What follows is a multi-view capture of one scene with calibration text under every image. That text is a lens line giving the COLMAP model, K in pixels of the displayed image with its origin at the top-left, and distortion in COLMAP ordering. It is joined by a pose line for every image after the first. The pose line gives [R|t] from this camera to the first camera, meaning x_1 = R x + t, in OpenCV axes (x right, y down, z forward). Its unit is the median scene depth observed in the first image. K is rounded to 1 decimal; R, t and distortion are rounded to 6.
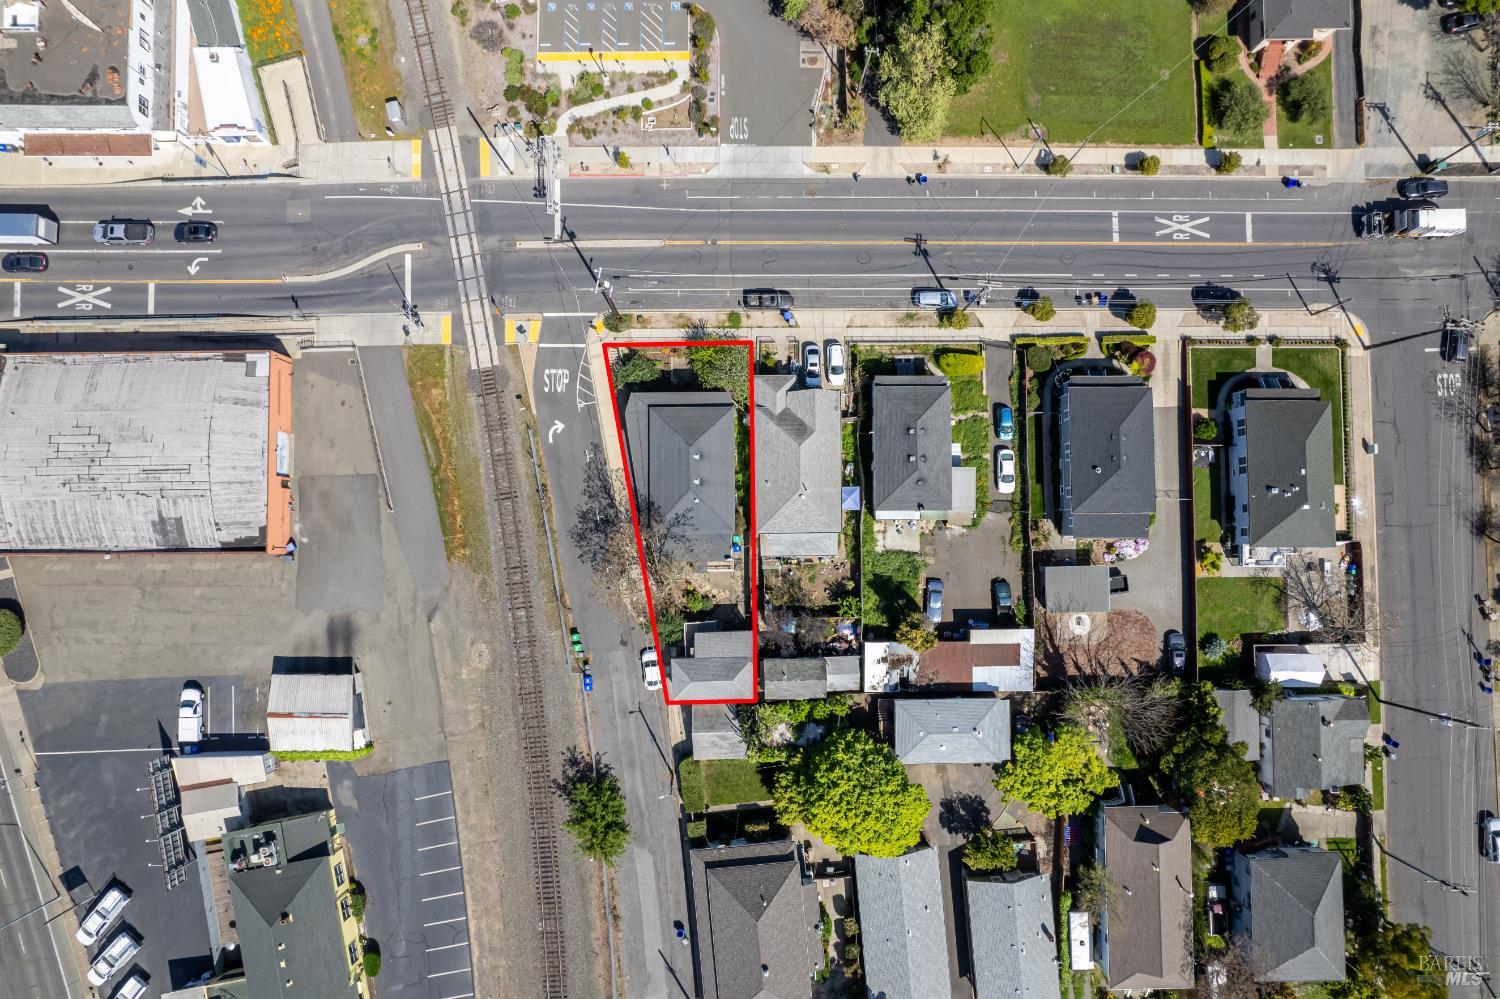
lens RADIAL K [[955.5, 0, 750.0], [0, 955.5, 499.5], [0, 0, 1]] dist [-0.076999, 0.069706]
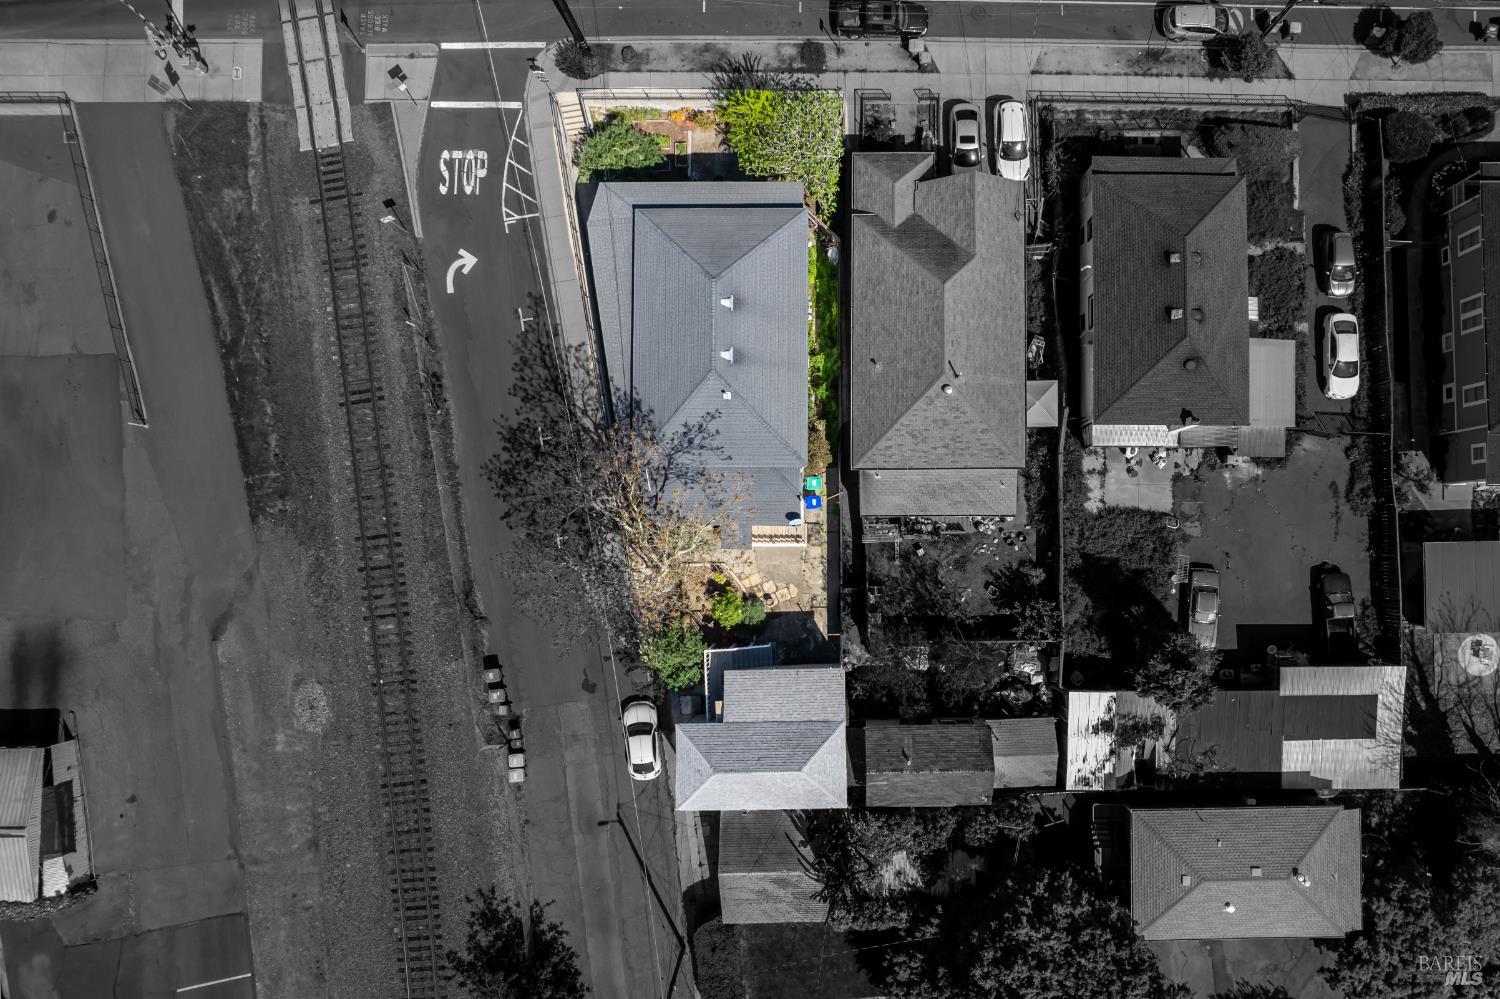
lens RADIAL K [[959.8, 0, 847.5], [0, 959.8, 515.3], [0, 0, 1]] dist [-0.087437, 0.050894]
pose [[0.999968, 0.007691, 0.002278, 0.003412], [-0.007731, 0.999805, 0.018165, 0.049117], [-0.002138, -0.018182, 0.999832, 0.495498]]
